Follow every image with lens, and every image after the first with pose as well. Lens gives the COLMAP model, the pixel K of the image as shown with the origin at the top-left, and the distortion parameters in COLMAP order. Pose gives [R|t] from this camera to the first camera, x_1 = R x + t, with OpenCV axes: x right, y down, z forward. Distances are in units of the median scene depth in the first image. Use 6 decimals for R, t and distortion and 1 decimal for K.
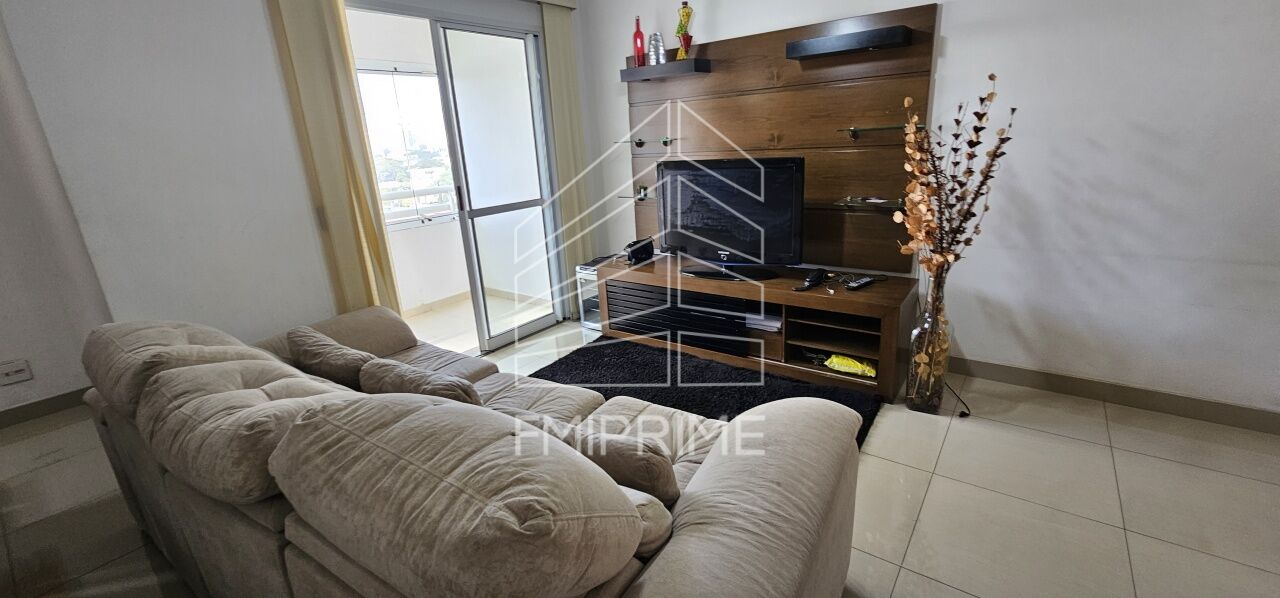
lens RADIAL K [[522.4, 0, 640.1], [0, 522.4, 299.1], [0, 0, 1]] dist [0.002137, 0.000234]
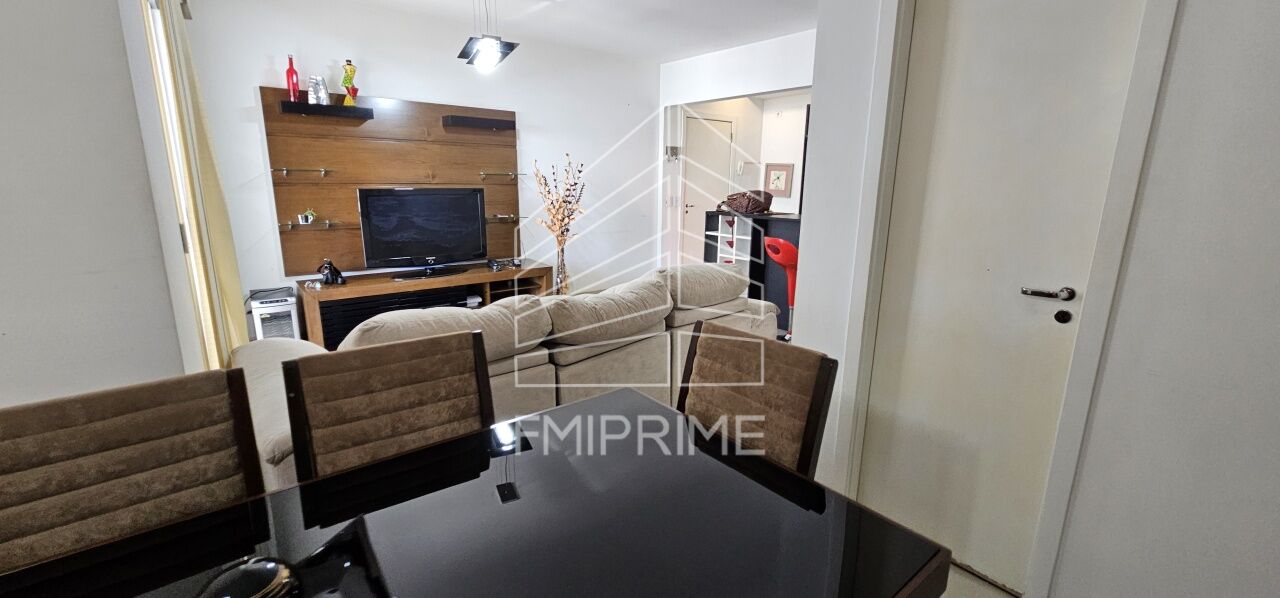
lens RADIAL K [[522.4, 0, 638.0], [0, 522.4, 291.9], [0, 0, 1]] dist [0.002137, 0.000234]
pose [[0.252247, -0.145010, 0.956736, -1.100258], [0.258926, 0.962770, 0.077658, 0.030790], [-0.932378, 0.228135, 0.280403, 0.175968]]
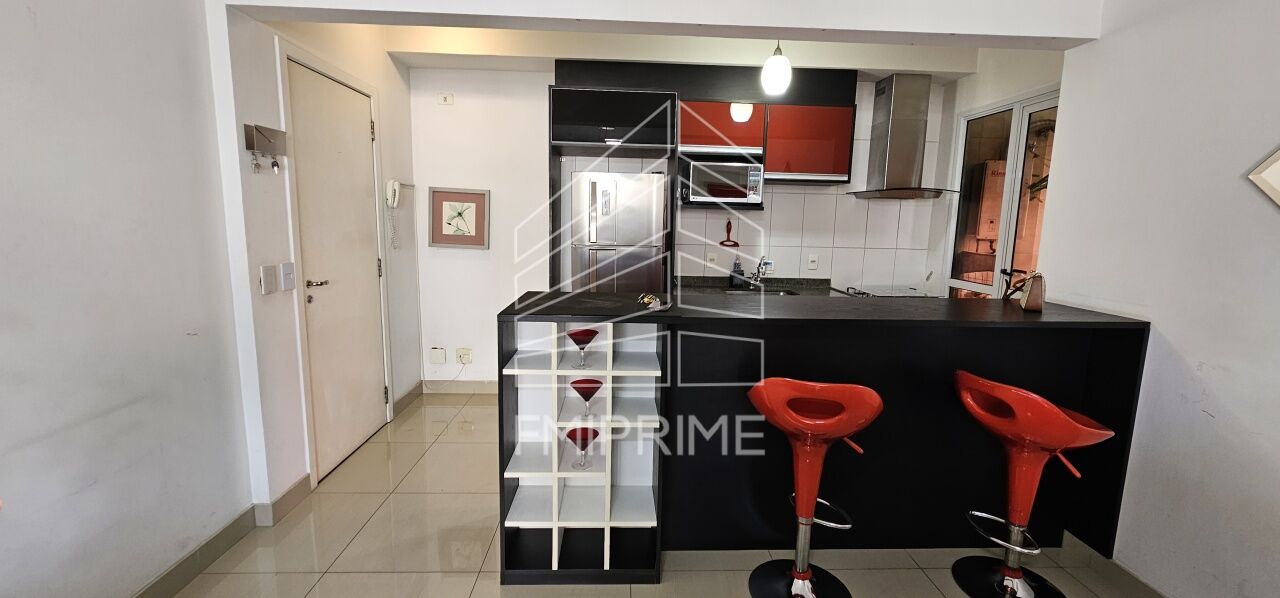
lens RADIAL K [[522.4, 0, 646.4], [0, 522.4, 293.3], [0, 0, 1]] dist [0.002137, 0.000234]
pose [[-0.637332, -0.065692, 0.767784, 0.075918], [0.242160, 0.928809, 0.280485, -0.188429], [-0.731550, 0.364689, -0.576052, 0.615099]]
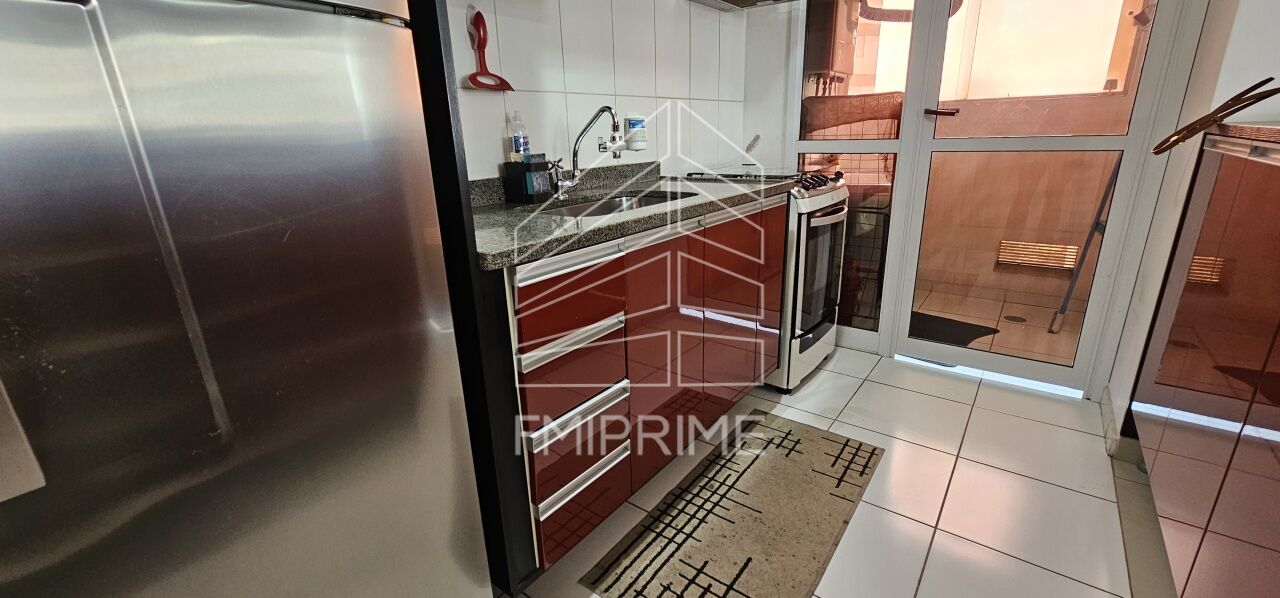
lens RADIAL K [[522.4, 0, 642.4], [0, 522.4, 297.5], [0, 0, 1]] dist [0.002137, 0.000234]
pose [[-0.995739, 0.089644, 0.021648, 0.846287], [0.086051, 0.818743, 0.567675, 0.022789], [0.033164, 0.567118, -0.822968, 0.152423]]
